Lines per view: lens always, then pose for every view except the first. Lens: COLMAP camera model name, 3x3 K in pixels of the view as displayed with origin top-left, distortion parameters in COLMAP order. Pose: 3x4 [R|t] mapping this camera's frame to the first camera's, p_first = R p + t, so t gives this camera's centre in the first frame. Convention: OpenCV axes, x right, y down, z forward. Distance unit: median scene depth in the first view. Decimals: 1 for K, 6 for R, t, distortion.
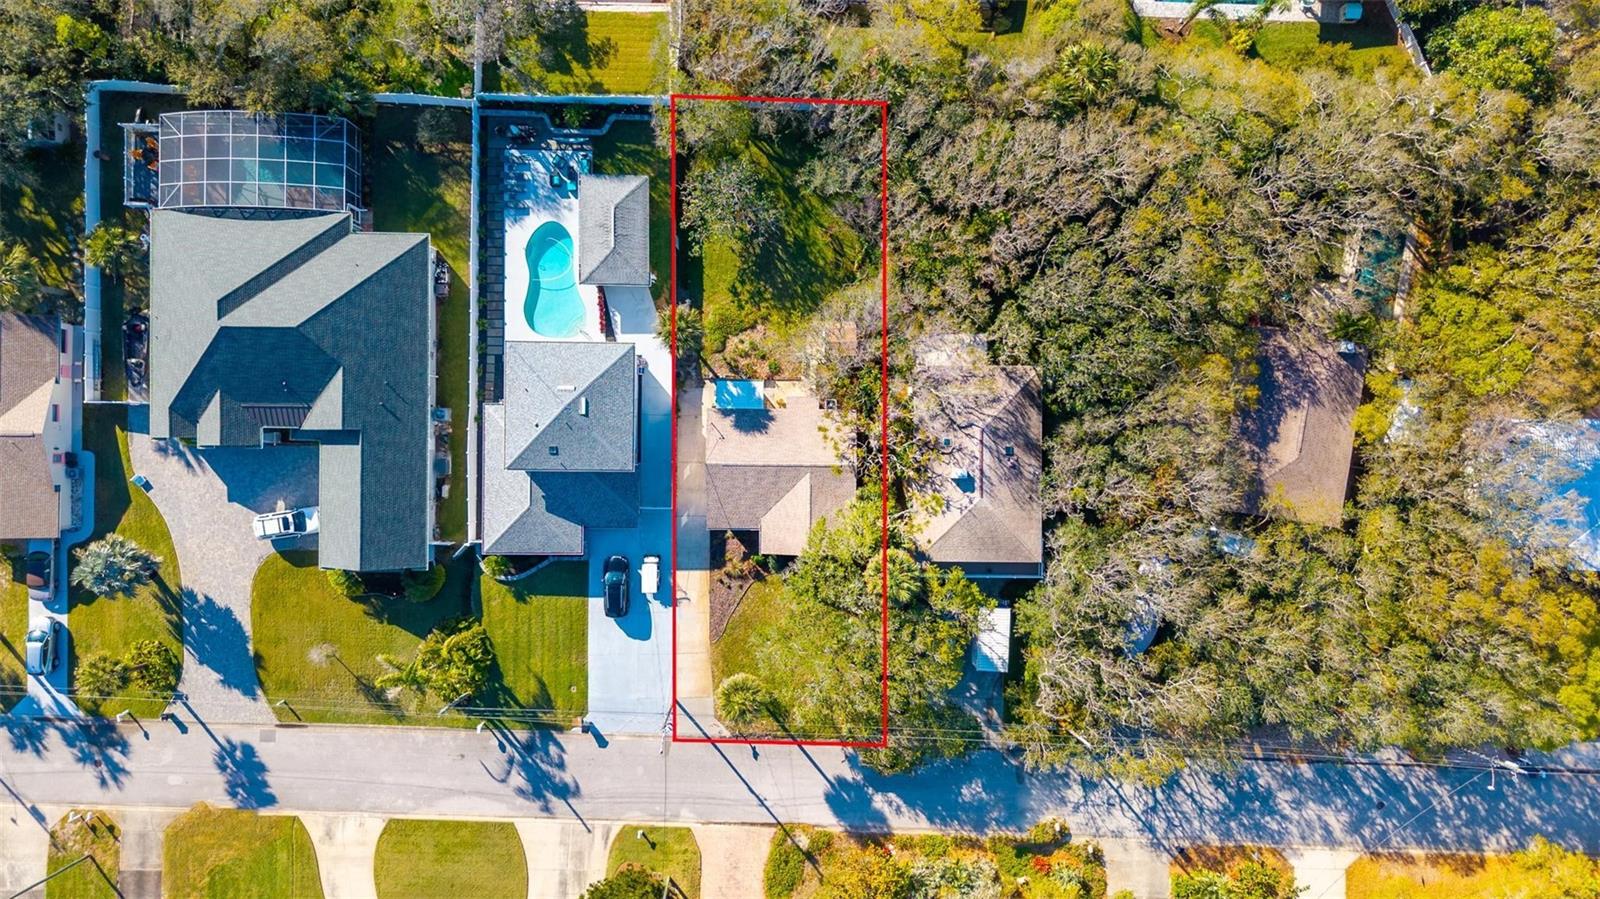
lens RADIAL K [[1078.3, 0, 800.0], [0, 1078.3, 449.5], [0, 0, 1]] dist [0.068854, -0.061919]
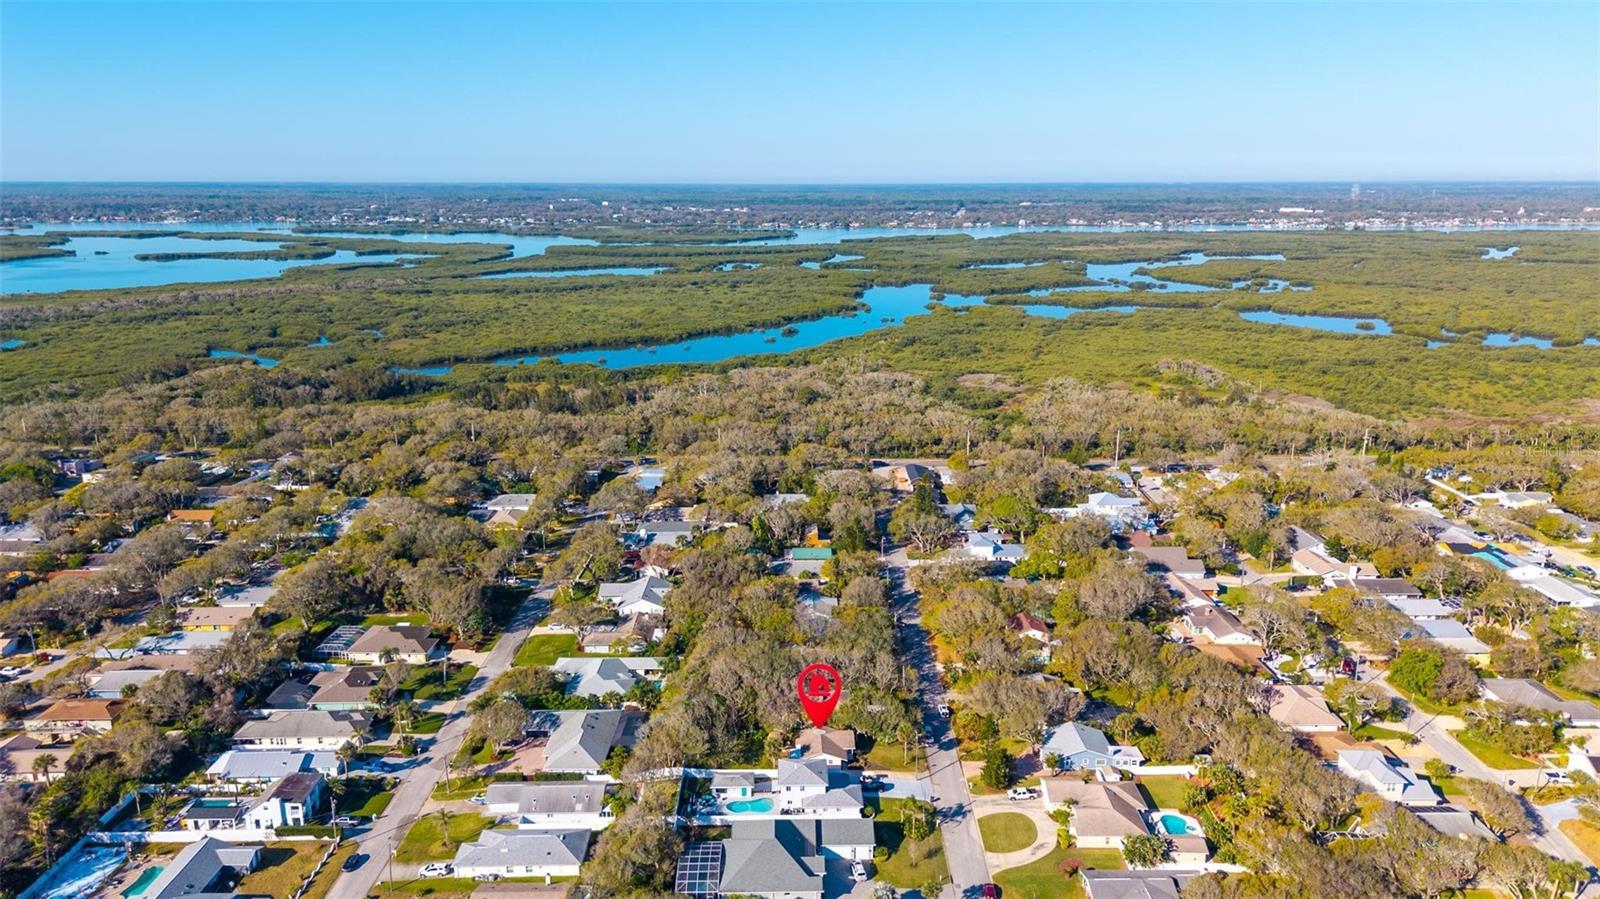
lens RADIAL K [[1078.3, 0, 800.0], [0, 1078.3, 449.5], [0, 0, 1]] dist [0.068854, -0.061919]
pose [[-0.025037, -0.262575, 0.964587, -2.344521], [0.999331, 0.019149, 0.031151, -0.134665], [-0.026650, 0.964722, 0.261920, -0.395470]]
